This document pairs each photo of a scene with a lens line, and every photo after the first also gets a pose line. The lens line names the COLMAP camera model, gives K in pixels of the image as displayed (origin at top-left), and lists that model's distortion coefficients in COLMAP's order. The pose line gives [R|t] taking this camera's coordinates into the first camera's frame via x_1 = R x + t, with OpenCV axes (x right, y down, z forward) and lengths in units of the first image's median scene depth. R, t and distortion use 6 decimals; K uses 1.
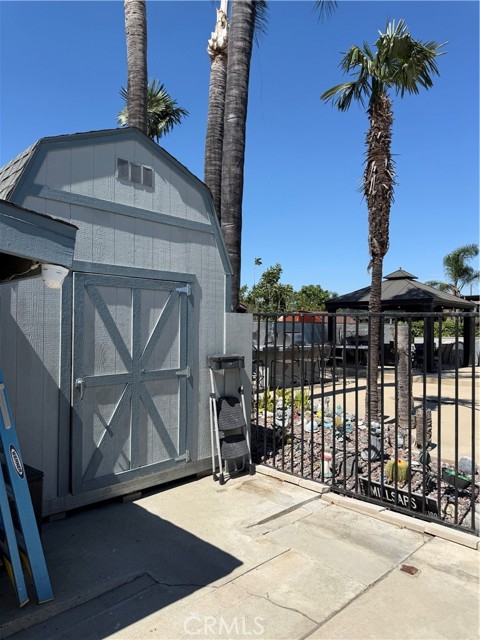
lens RADIAL K [[450.5, 0, 239.4], [0, 450.5, 318.2], [0, 0, 1]] dist [-0.000841, -0.003985]
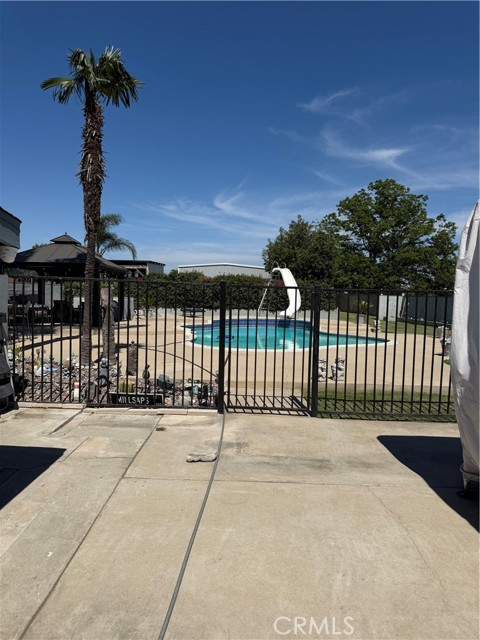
lens RADIAL K [[450.5, 0, 238.8], [0, 450.5, 321.4], [0, 0, 1]] dist [-0.000841, -0.003985]
pose [[0.707806, -0.039117, 0.705323, -0.332228], [-0.029346, 0.995975, 0.084686, -0.007299], [-0.705797, -0.080640, 0.703810, -0.217425]]
